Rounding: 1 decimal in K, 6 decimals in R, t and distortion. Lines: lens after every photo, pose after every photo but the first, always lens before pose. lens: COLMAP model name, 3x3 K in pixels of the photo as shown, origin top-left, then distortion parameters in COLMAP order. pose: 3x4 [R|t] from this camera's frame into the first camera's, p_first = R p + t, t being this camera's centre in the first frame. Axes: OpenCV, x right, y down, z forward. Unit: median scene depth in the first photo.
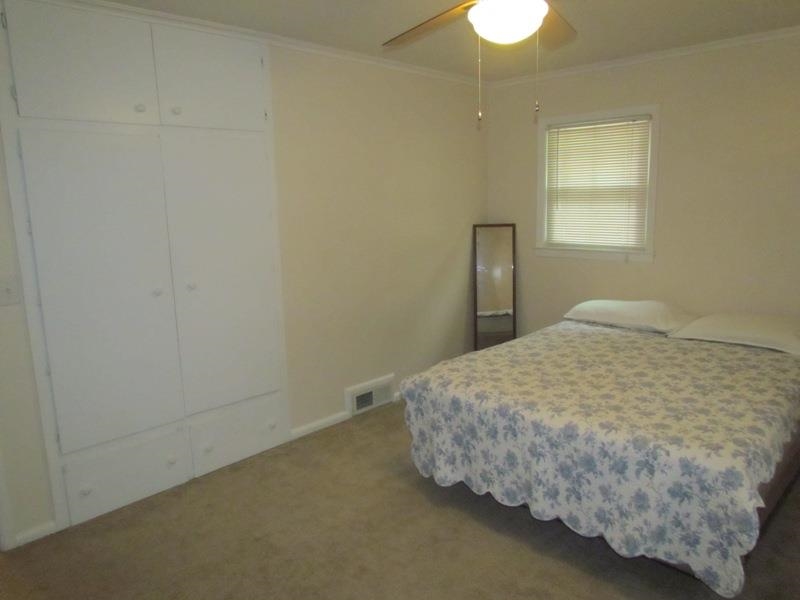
lens RADIAL K [[564.8, 0, 400.0], [0, 564.8, 300.0], [0, 0, 1]] dist [-0.035577, 0.004970]
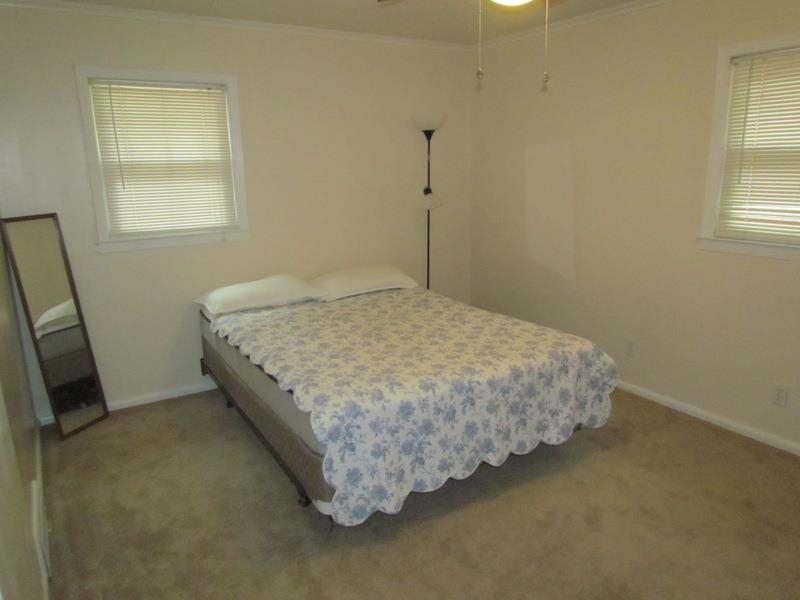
lens RADIAL K [[564.8, 0, 400.0], [0, 564.8, 300.0], [0, 0, 1]] dist [-0.035577, 0.004970]
pose [[0.241100, -0.207901, 0.947970, -0.697569], [0.185236, 0.968686, 0.165332, -0.121875], [-0.952659, 0.135737, 0.272061, 0.773747]]
